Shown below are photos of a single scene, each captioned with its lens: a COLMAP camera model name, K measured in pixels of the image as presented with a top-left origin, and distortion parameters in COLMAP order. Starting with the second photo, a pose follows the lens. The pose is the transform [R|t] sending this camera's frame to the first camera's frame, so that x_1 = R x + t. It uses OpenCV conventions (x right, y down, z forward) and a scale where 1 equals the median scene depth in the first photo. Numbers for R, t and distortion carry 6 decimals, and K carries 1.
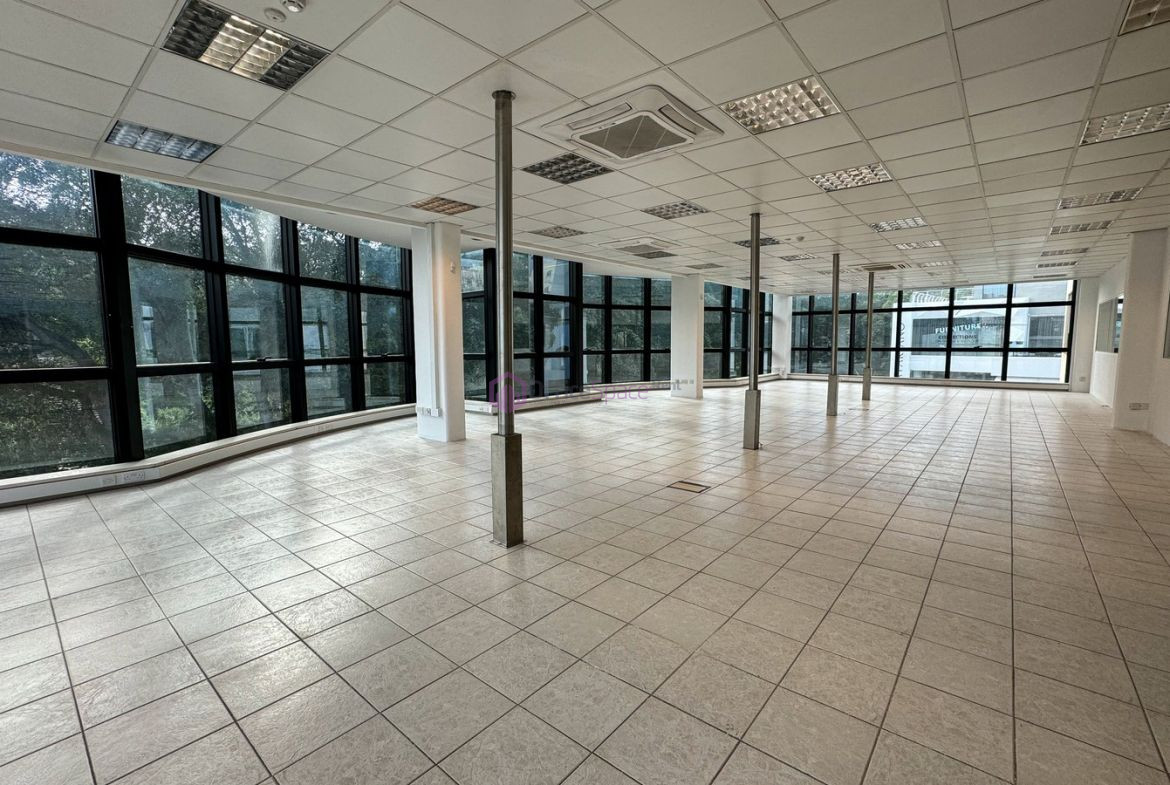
lens RADIAL K [[516.0, 0, 585.0], [0, 516.0, 392.5], [0, 0, 1]] dist [-0.016998, 0.014311]
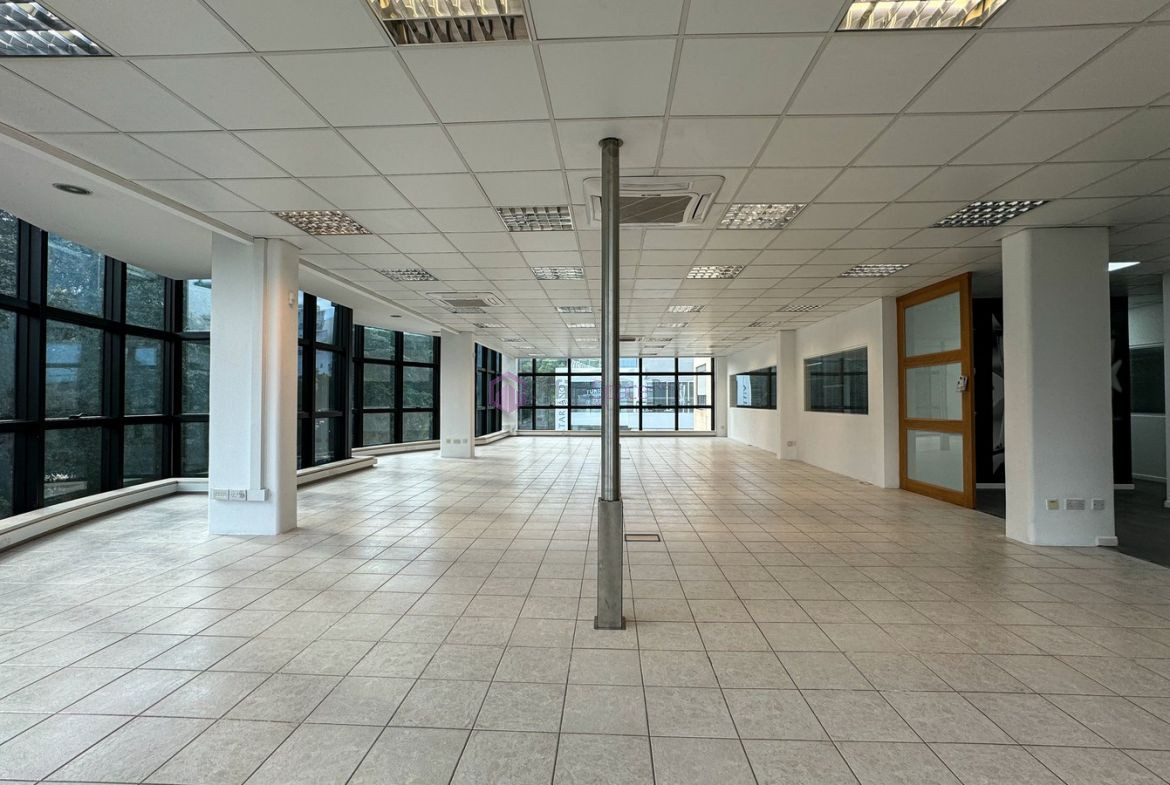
lens RADIAL K [[524.2, 0, 585.0], [0, 524.2, 392.5], [0, 0, 1]] dist [-0.013956, 0.000354]
pose [[0.798961, 0.013166, 0.601238, -0.213862], [0.055744, 0.993835, -0.095839, -0.004989], [-0.598793, 0.110086, 0.793302, 0.082163]]
